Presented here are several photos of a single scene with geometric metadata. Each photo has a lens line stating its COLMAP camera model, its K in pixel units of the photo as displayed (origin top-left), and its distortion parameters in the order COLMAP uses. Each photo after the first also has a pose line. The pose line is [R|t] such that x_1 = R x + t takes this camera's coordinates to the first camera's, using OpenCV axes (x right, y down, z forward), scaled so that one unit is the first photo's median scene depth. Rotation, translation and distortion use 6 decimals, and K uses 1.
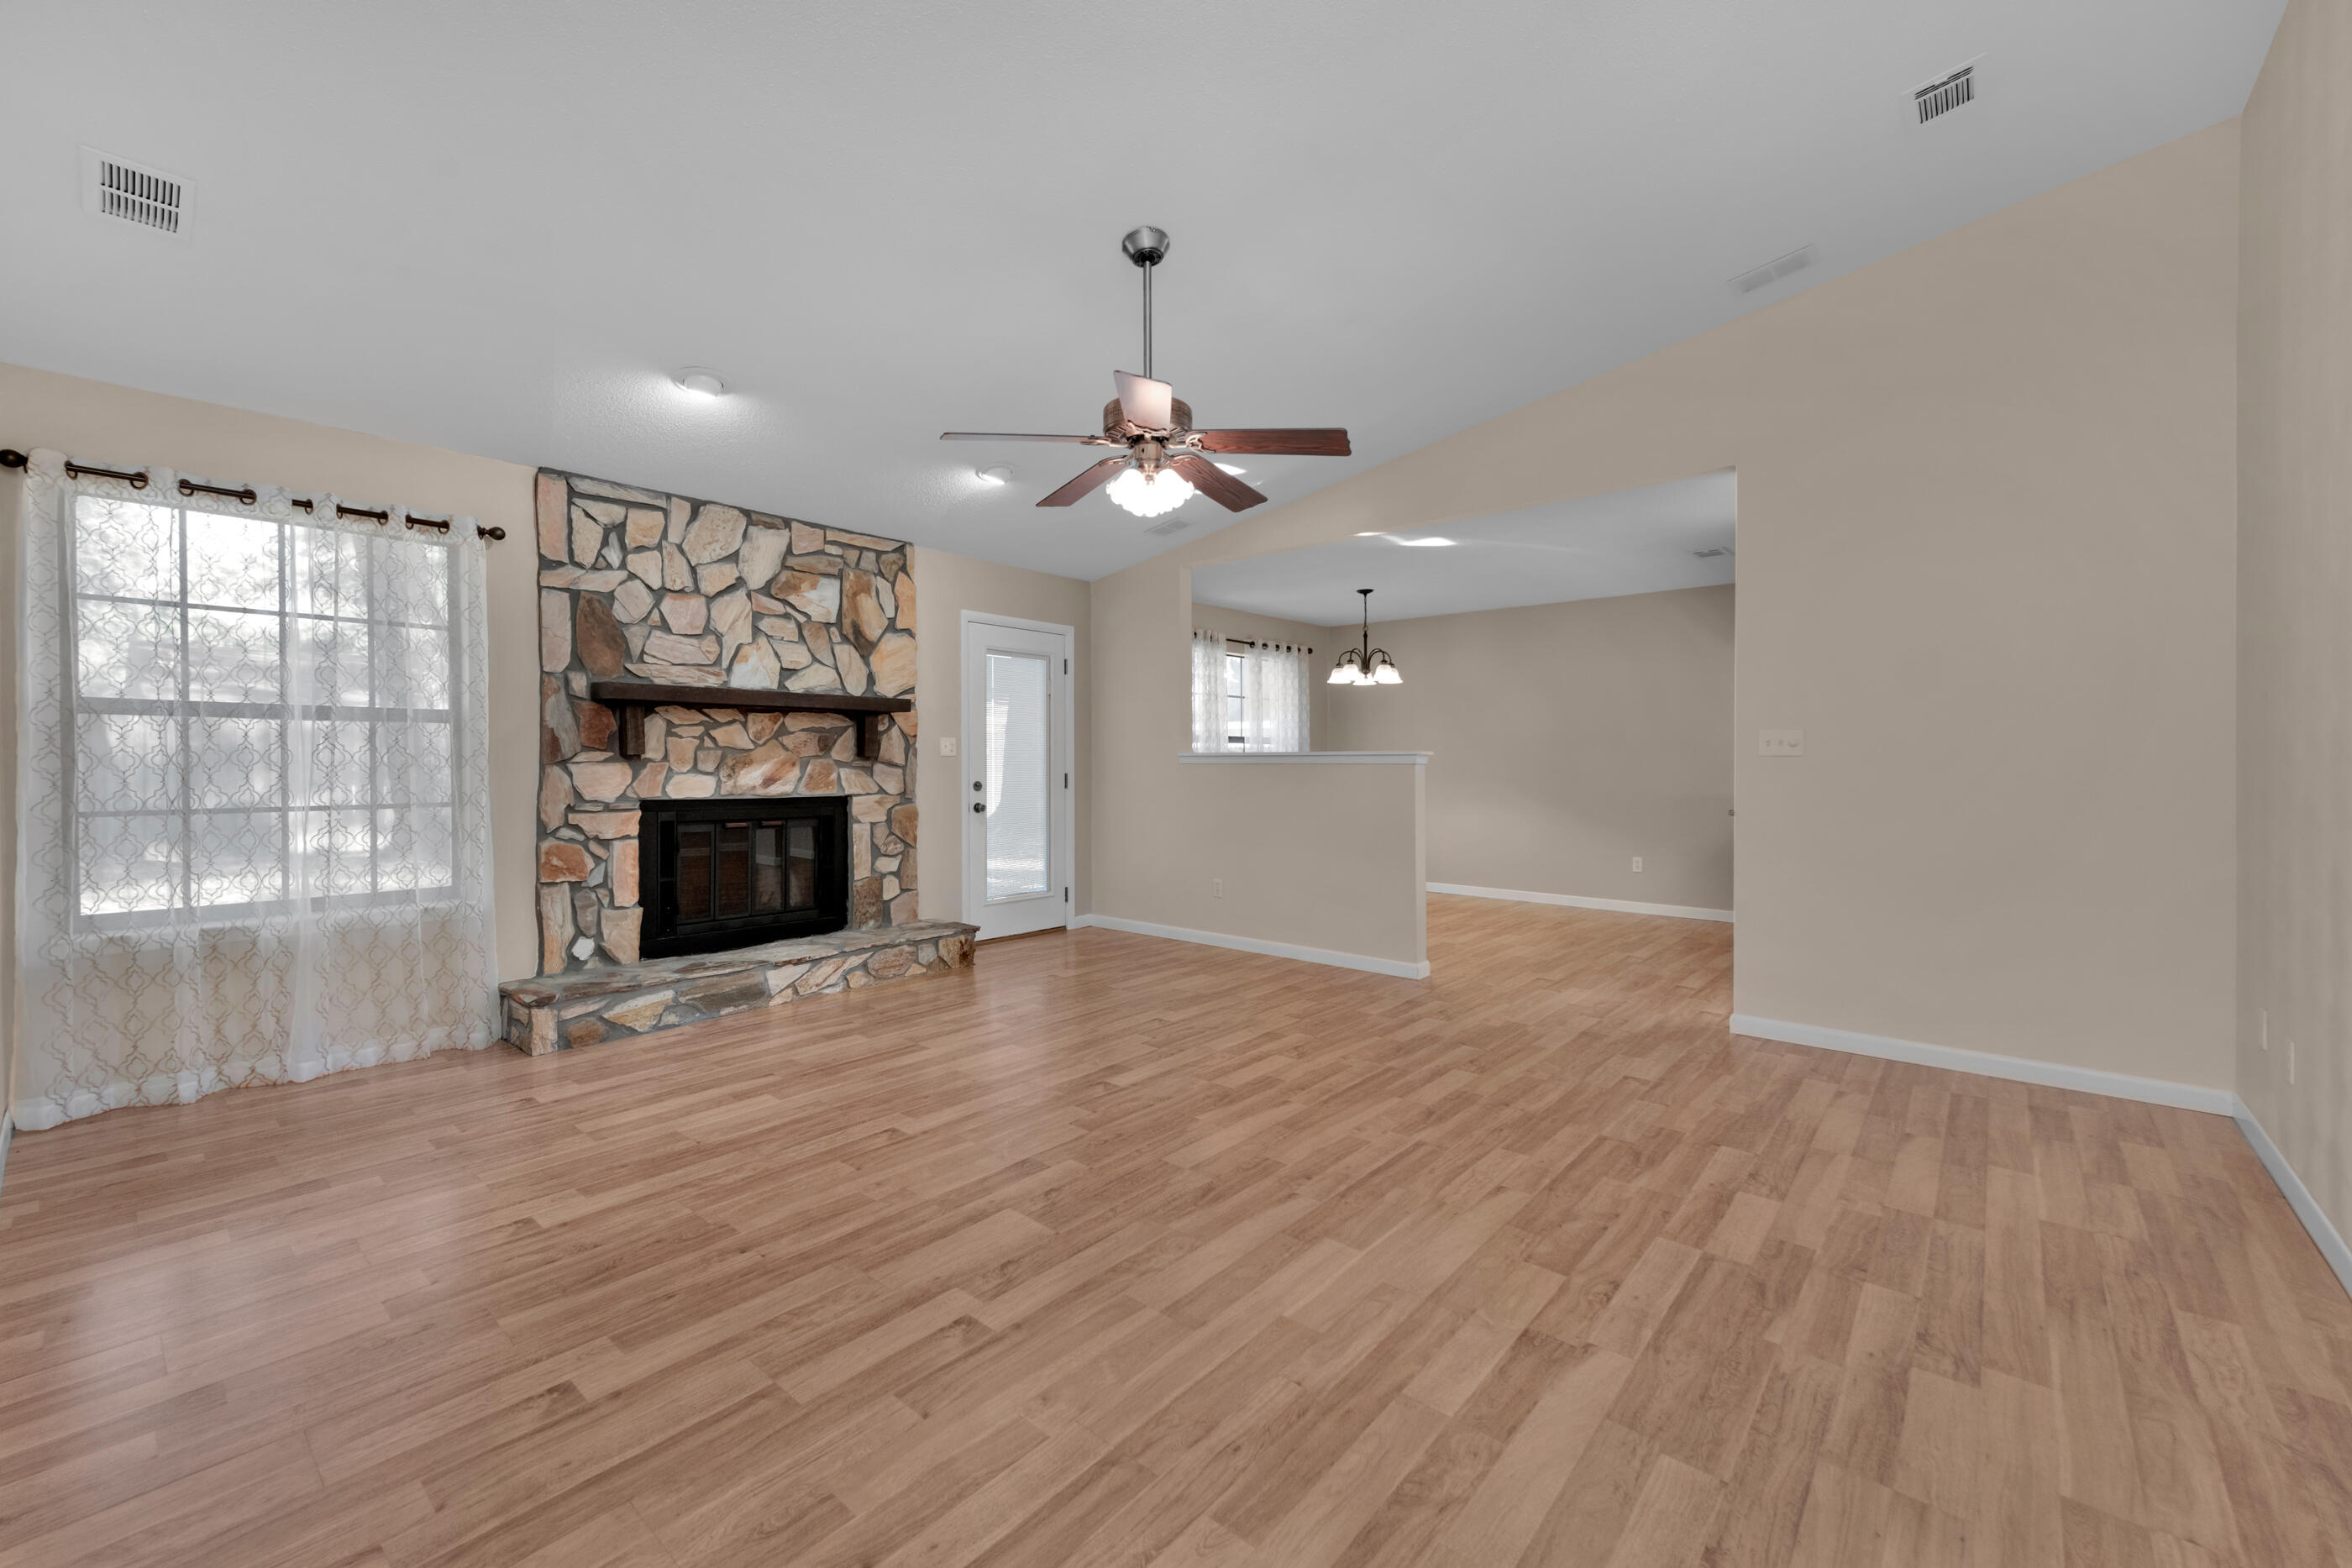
lens RADIAL K [[944.6, 0, 1172.4], [0, 944.6, 777.5], [0, 0, 1]] dist [0.019864, -0.006578]
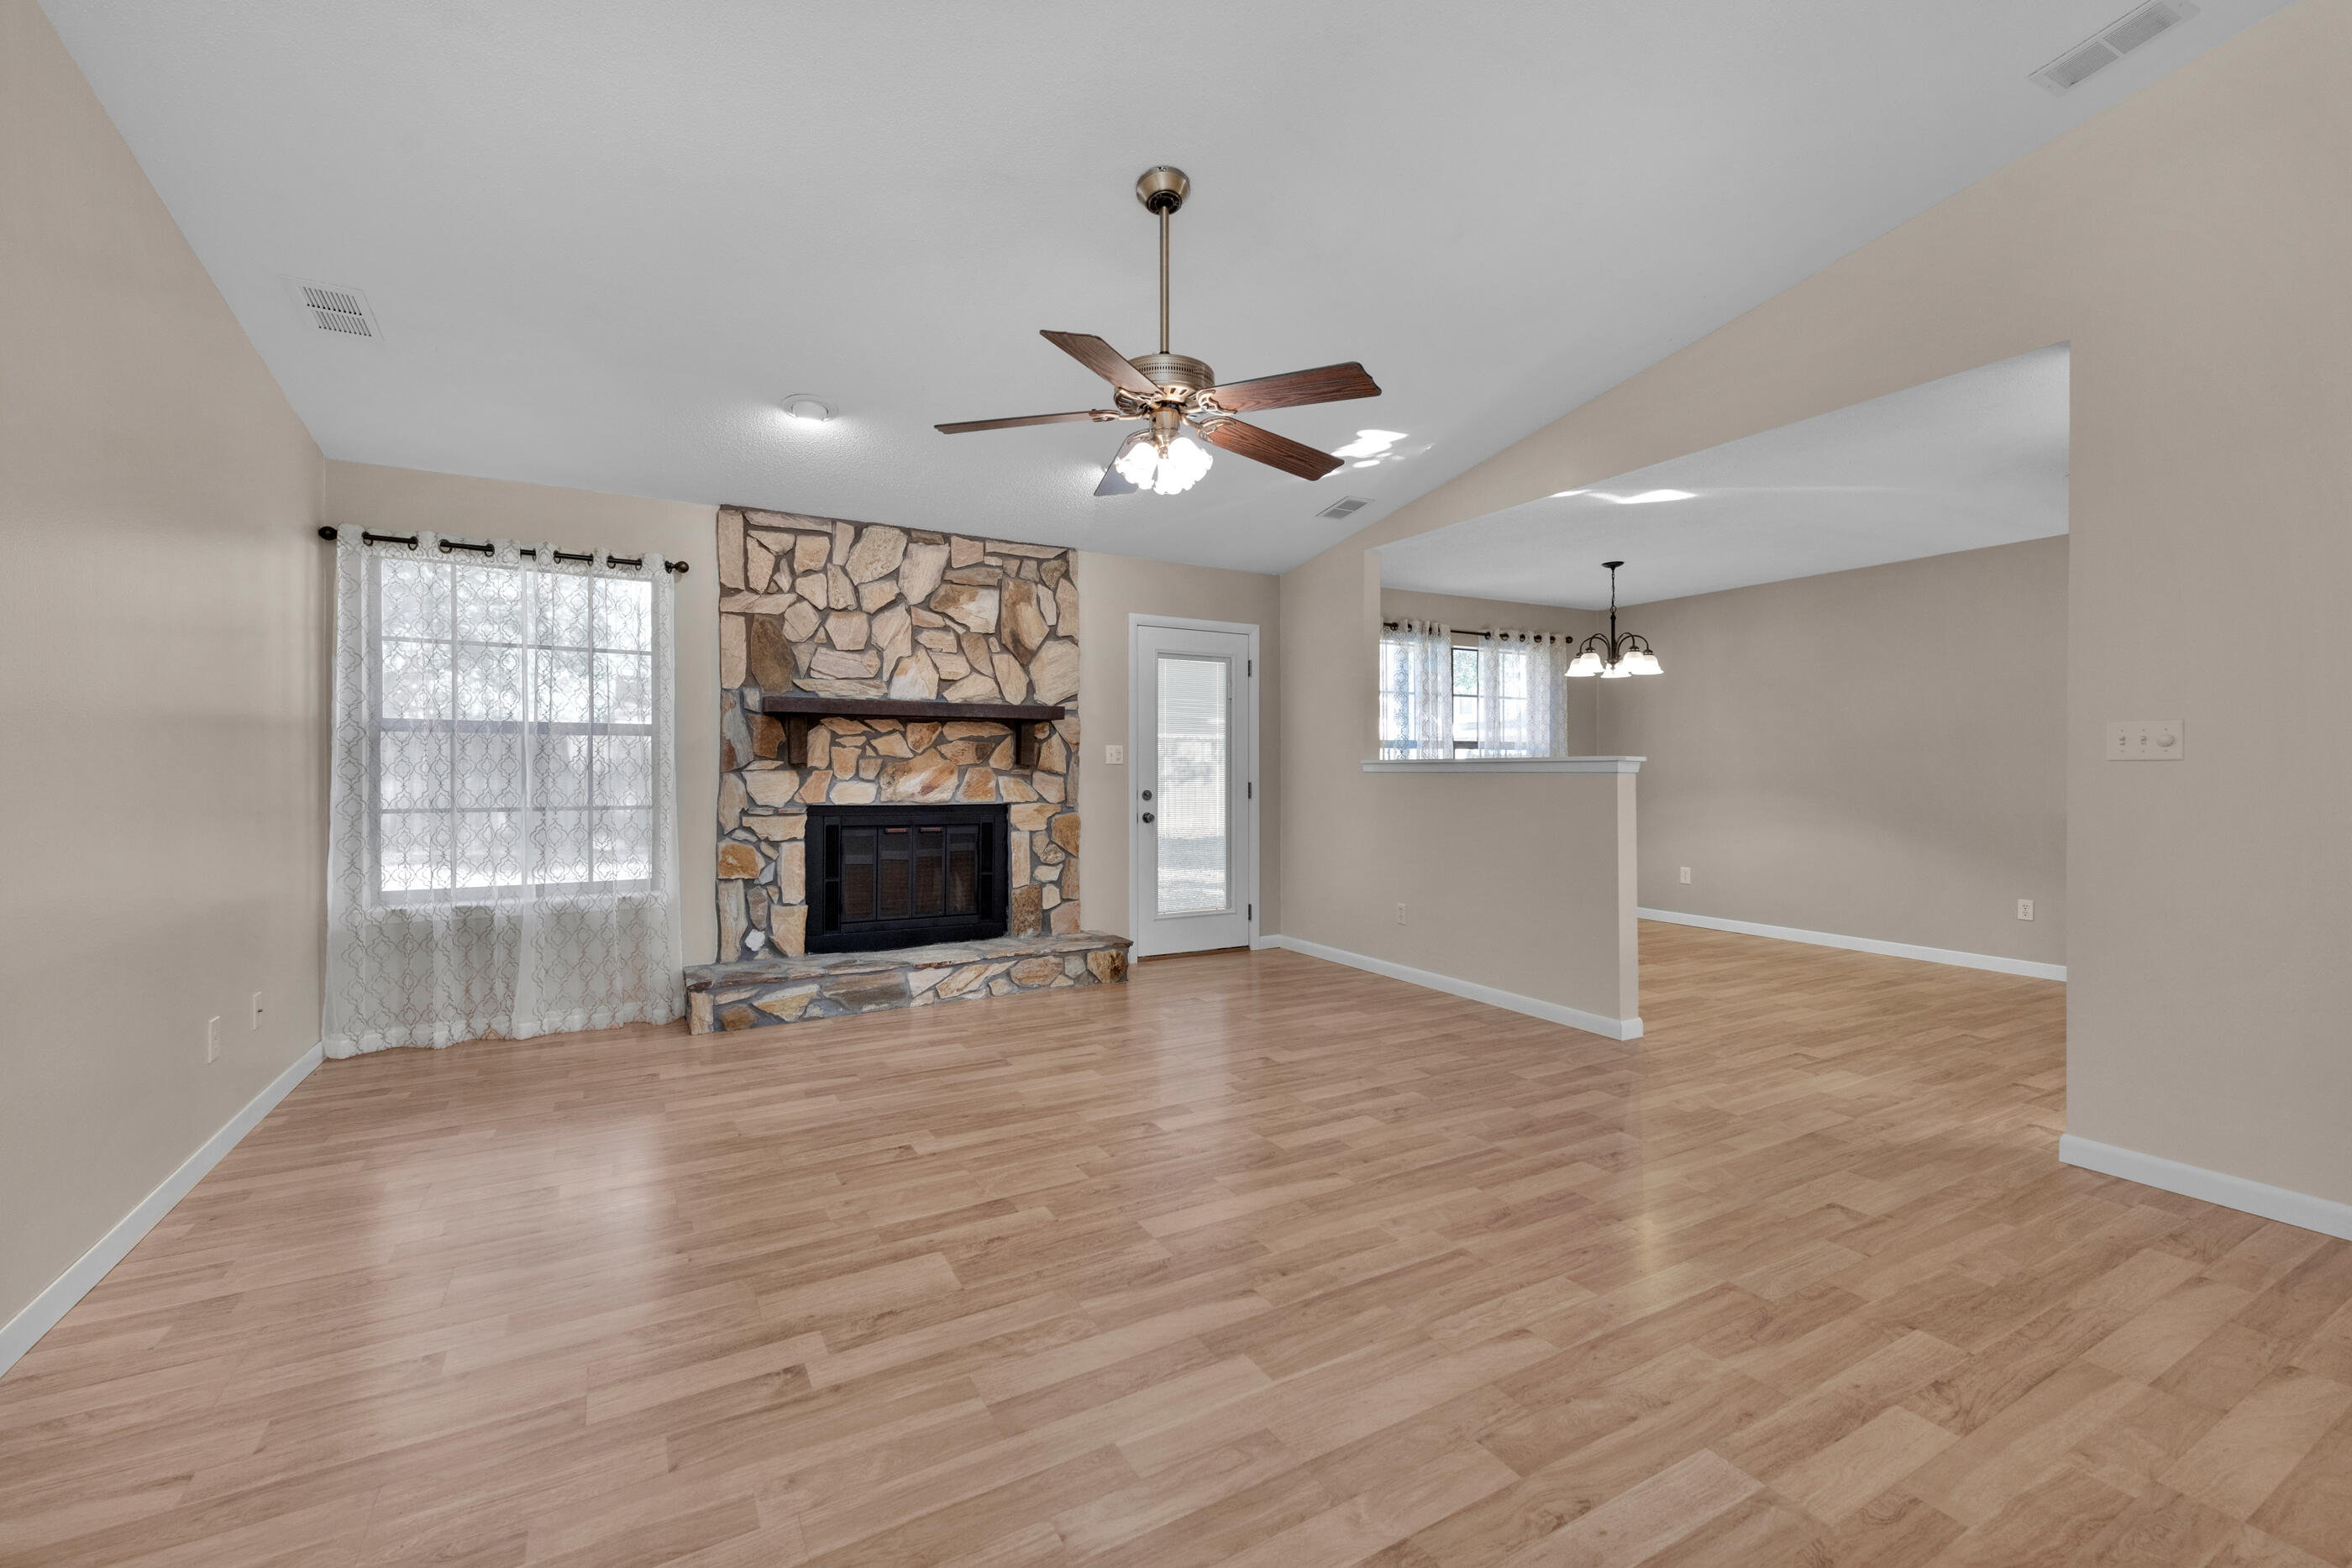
lens RADIAL K [[974.0, 0, 1163.9], [0, 974.0, 781.6], [0, 0, 1]] dist [0.019815, -0.008107]
pose [[0.941059, 0.004050, -0.338219, 0.205791], [-0.005914, 0.999972, -0.004480, -0.000707], [0.338192, 0.006216, 0.941057, 0.099798]]
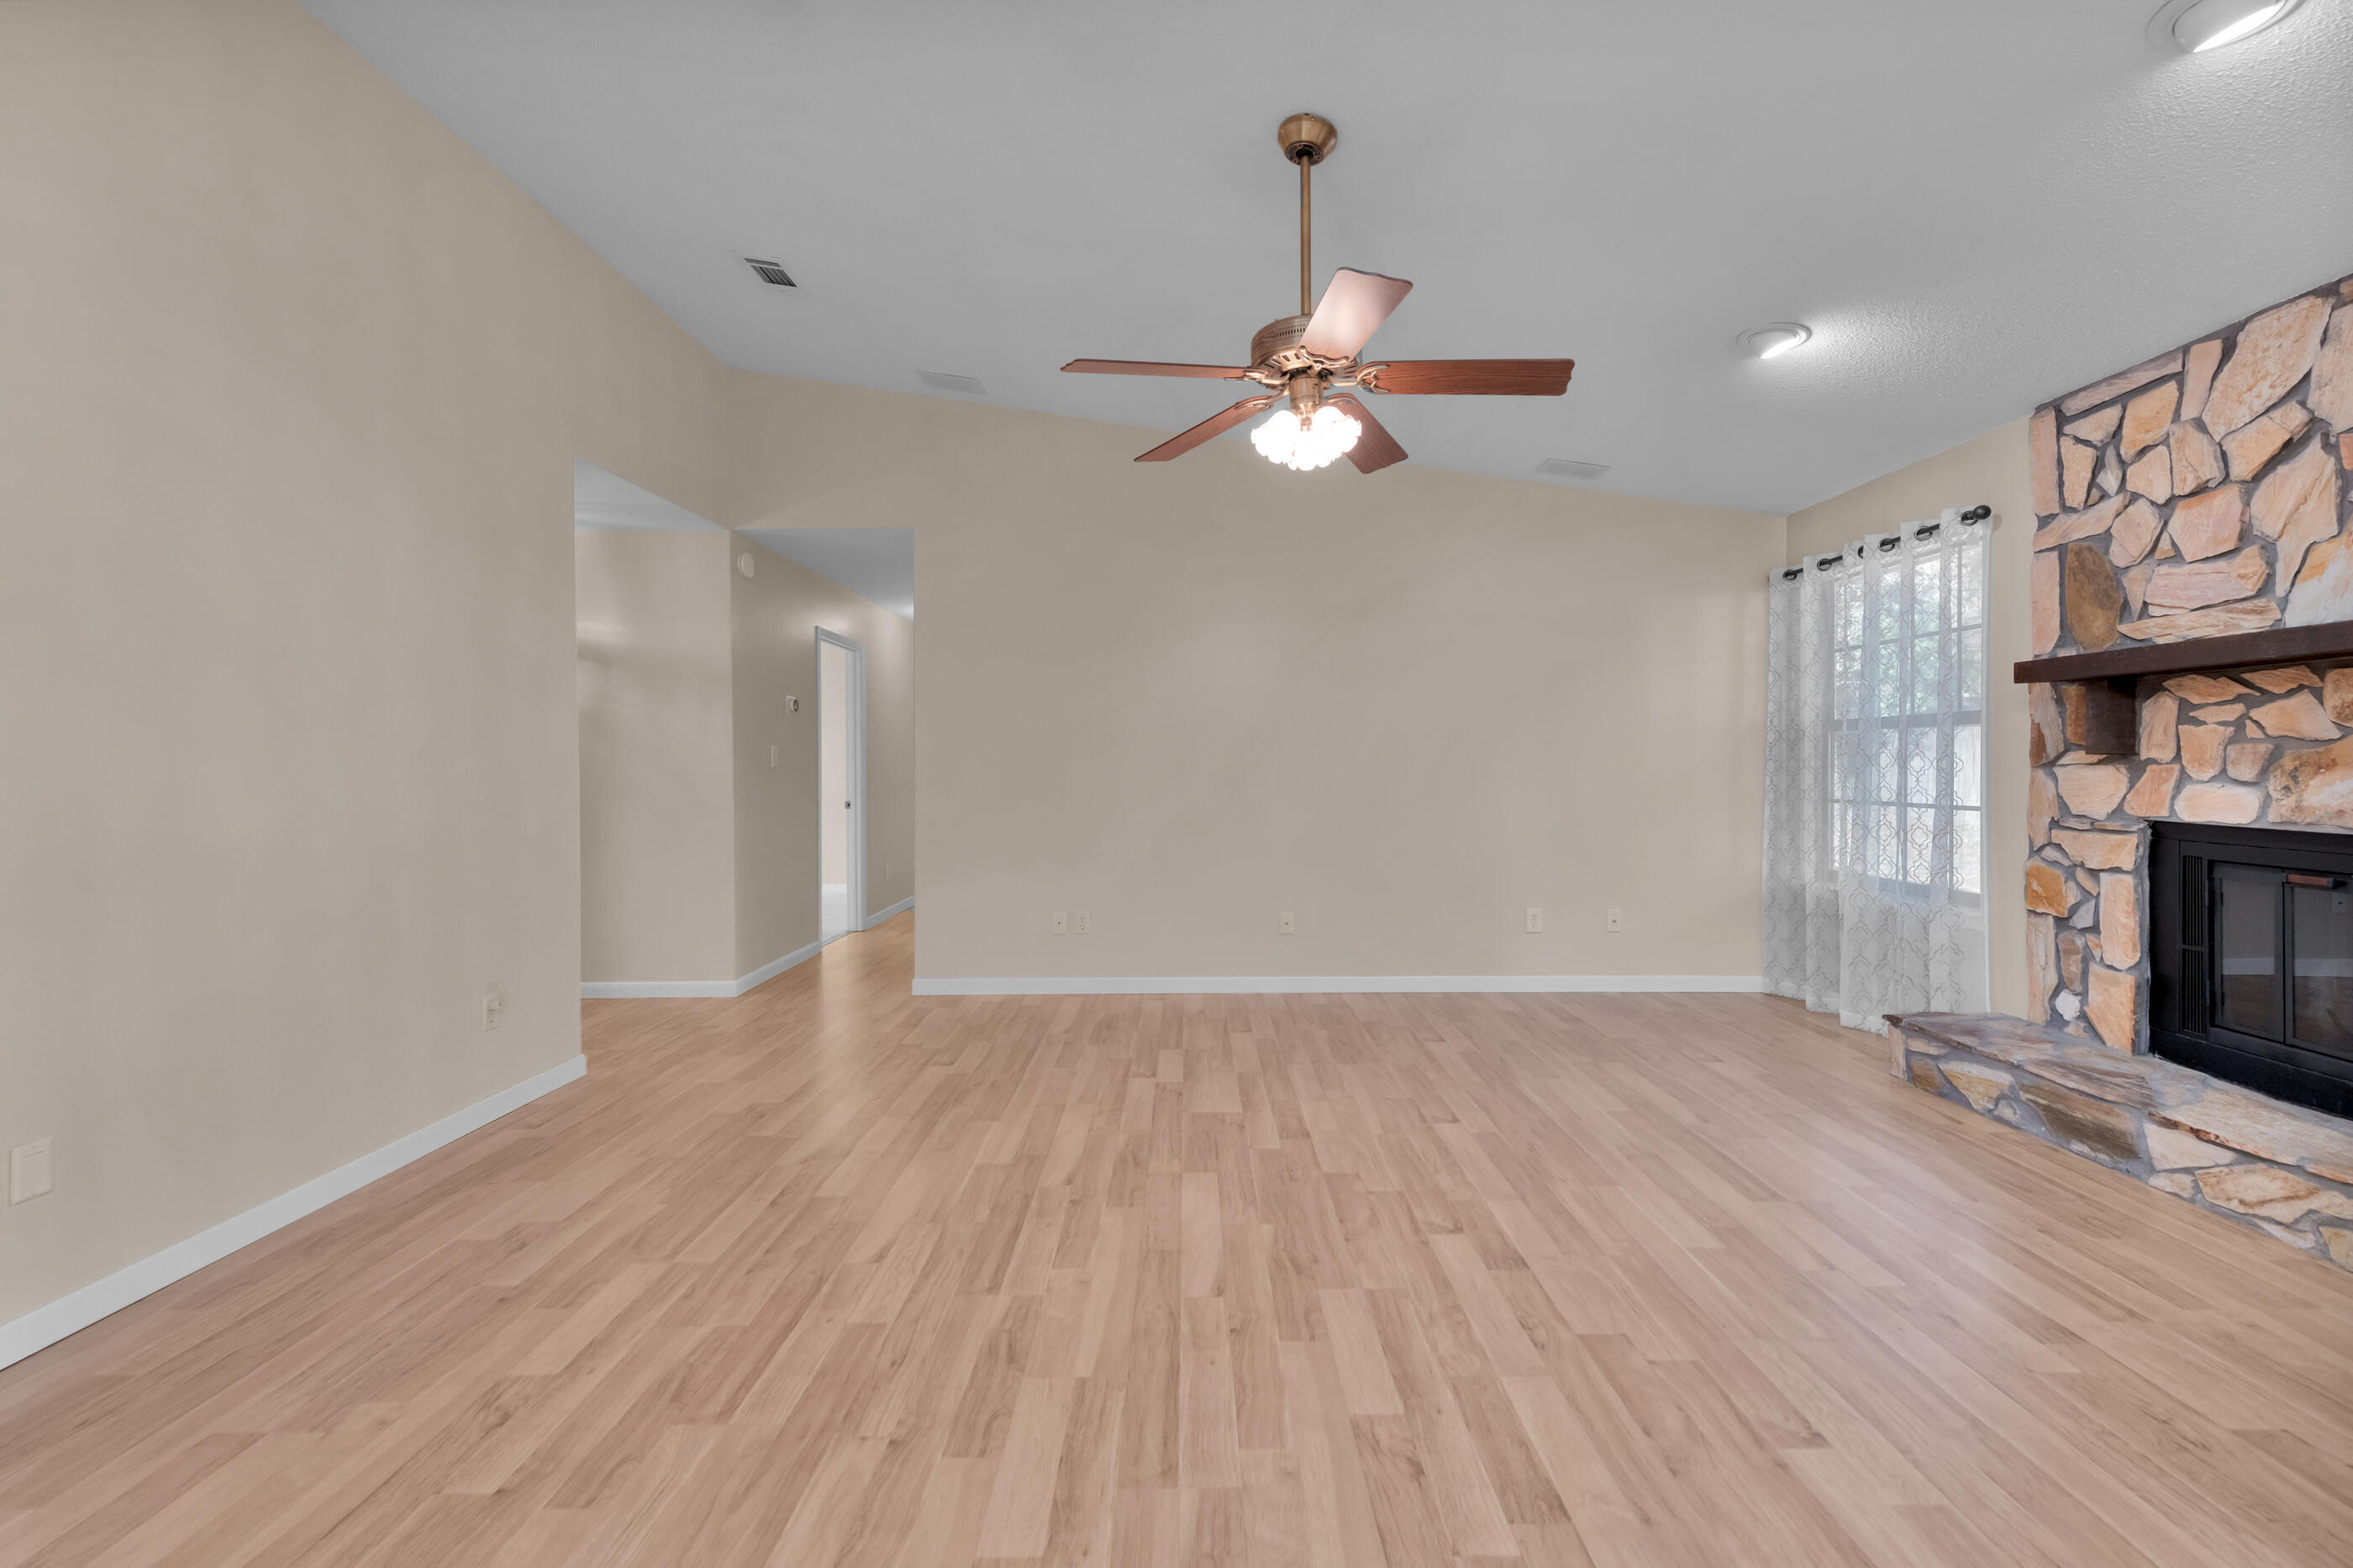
lens RADIAL K [[953.5, 0, 1201.8], [0, 953.5, 775.0], [0, 0, 1]] dist [0.019122, -0.007195]
pose [[-0.745894, 0.010814, -0.665977, 0.429625], [-0.004218, 0.999771, 0.020958, -0.021197], [0.666052, 0.018442, -0.745677, 1.123743]]
